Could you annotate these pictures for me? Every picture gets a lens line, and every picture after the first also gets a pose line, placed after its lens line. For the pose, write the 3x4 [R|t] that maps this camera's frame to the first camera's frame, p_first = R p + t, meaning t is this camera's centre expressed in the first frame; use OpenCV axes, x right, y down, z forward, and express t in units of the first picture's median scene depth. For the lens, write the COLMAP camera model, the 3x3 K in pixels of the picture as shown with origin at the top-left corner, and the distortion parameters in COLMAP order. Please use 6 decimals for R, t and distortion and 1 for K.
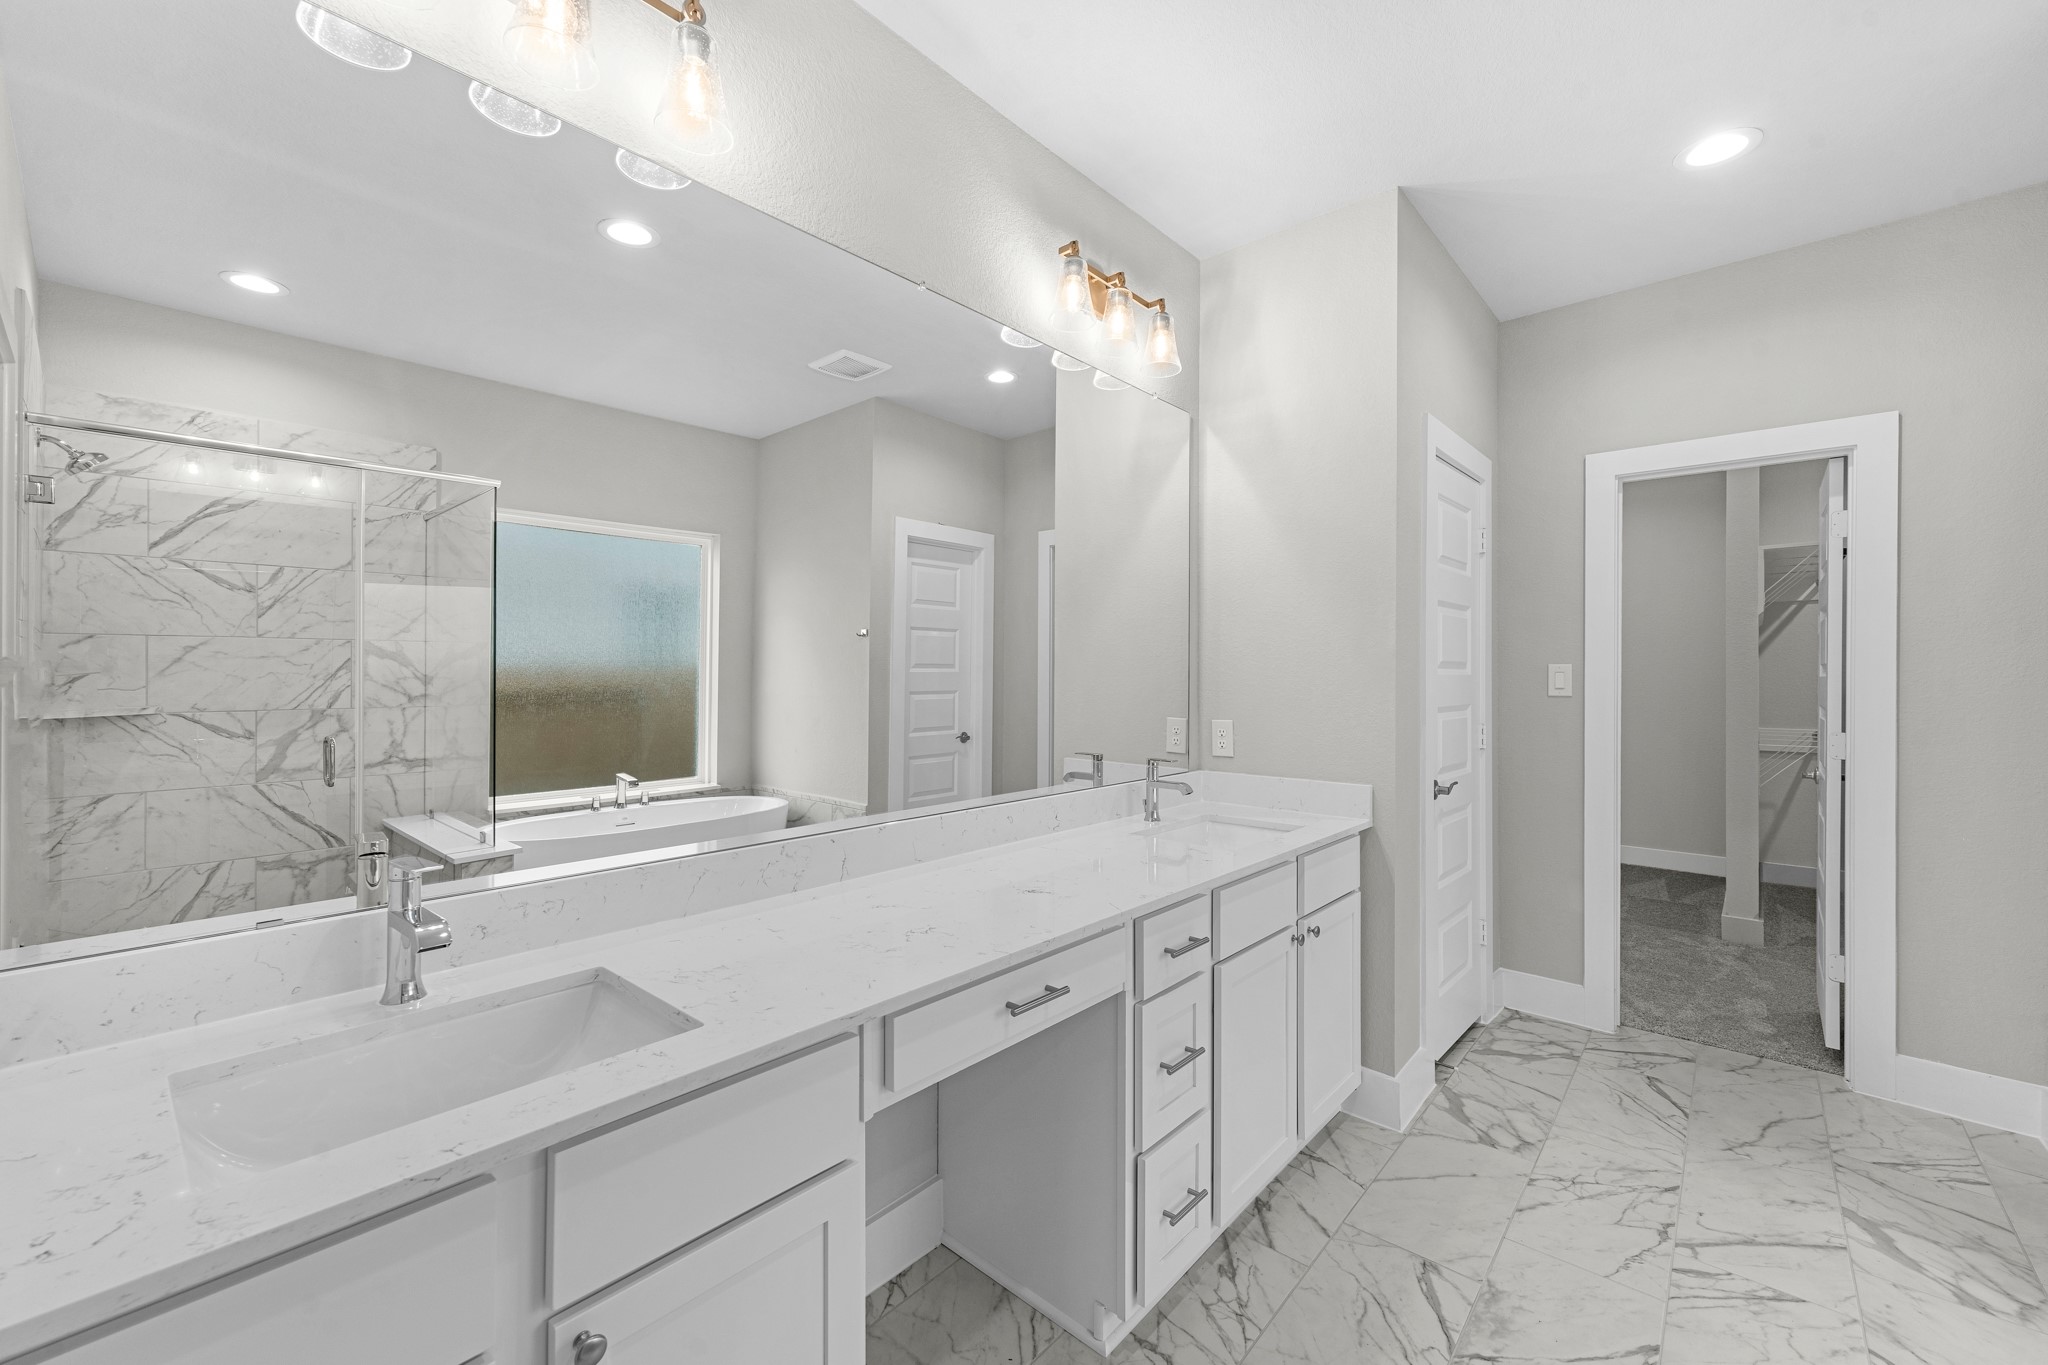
lens RADIAL K [[827.5, 0, 1028.7], [0, 827.5, 669.3], [0, 0, 1]] dist [0.007275, 0.000066]
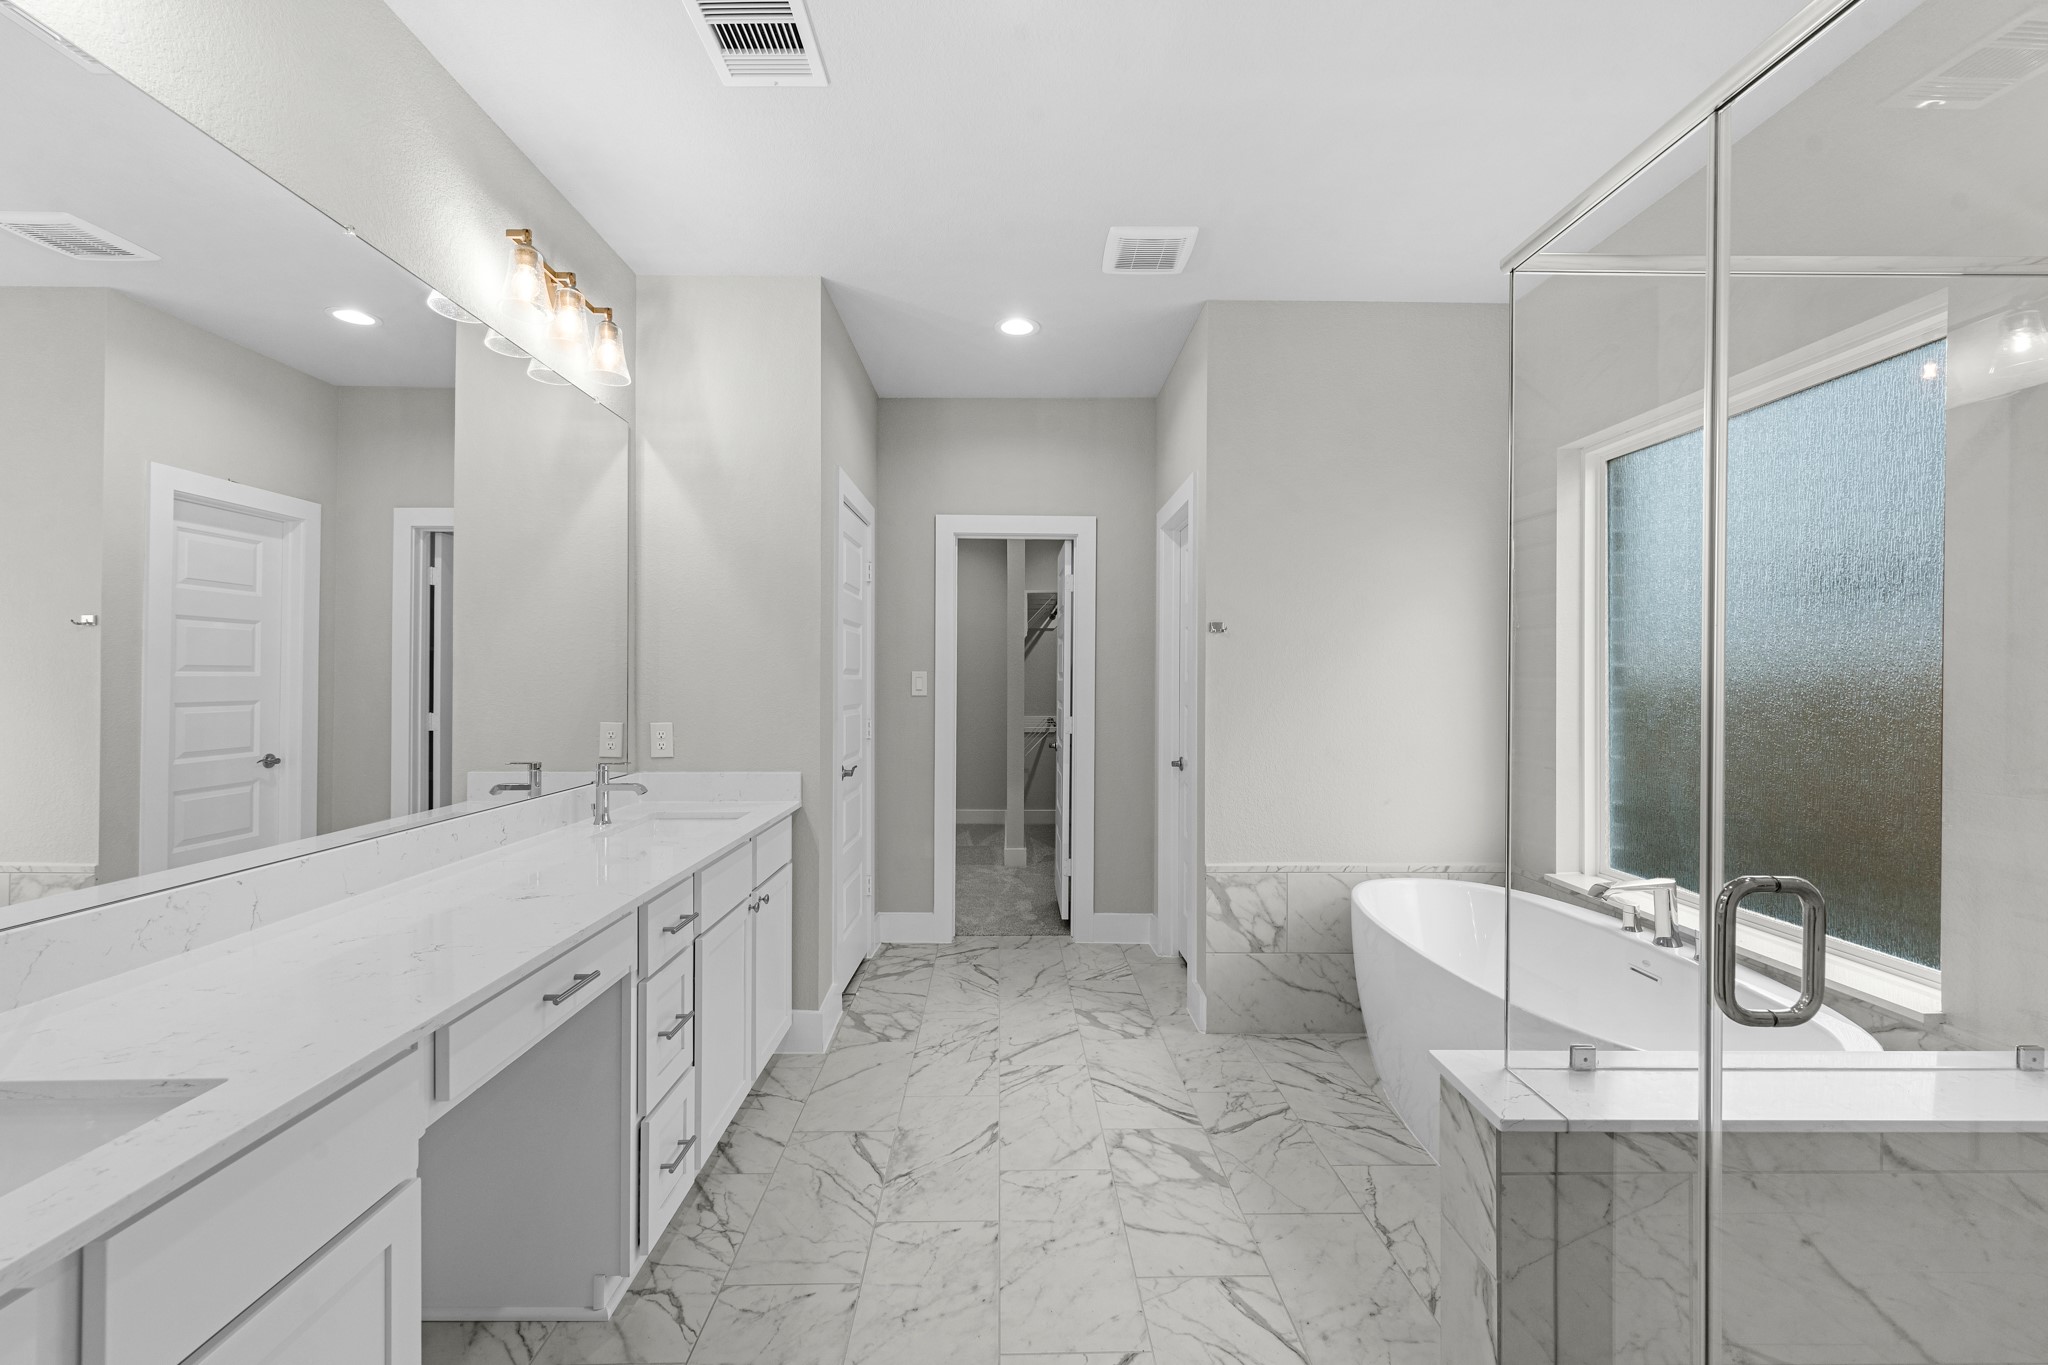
lens RADIAL K [[827.5, 0, 1022.0], [0, 827.5, 678.5], [0, 0, 1]] dist [0.007275, 0.000066]
pose [[0.737376, 0.000150, 0.675482, -0.152959], [-0.004062, 0.999983, 0.004213, -0.001452], [-0.675470, -0.005850, 0.737364, -0.090655]]
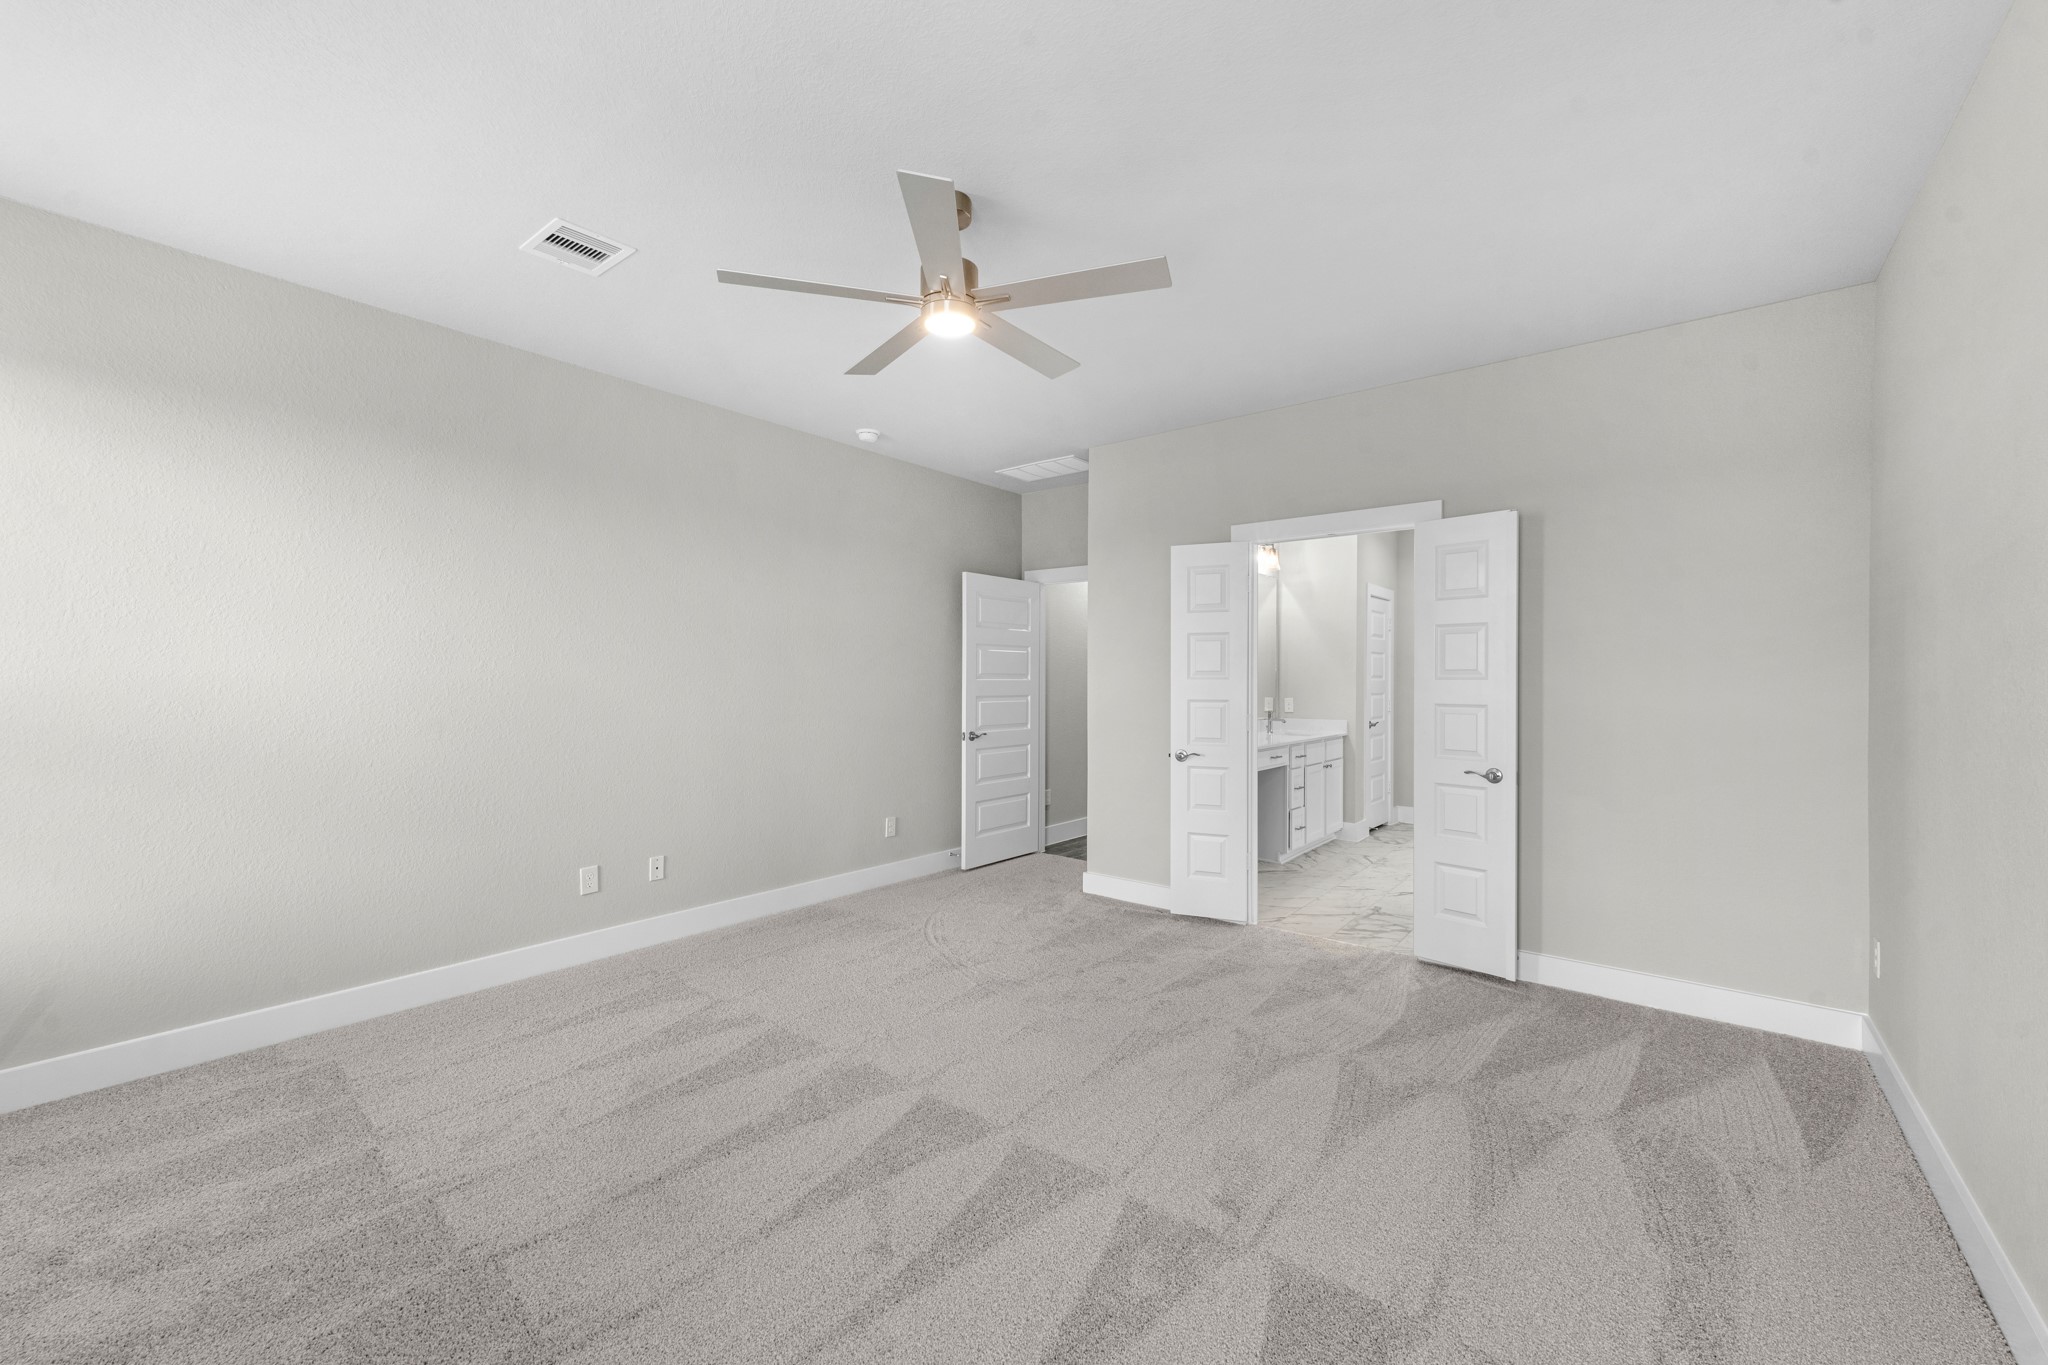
lens RADIAL K [[827.5, 0, 1029.5], [0, 827.5, 688.6], [0, 0, 1]] dist [0.007275, 0.000066]
pose [[0.997826, 0.003717, 0.065793, -0.804576], [-0.004330, 0.999949, 0.009164, 0.013953], [-0.065756, -0.009429, 0.997791, -1.640410]]
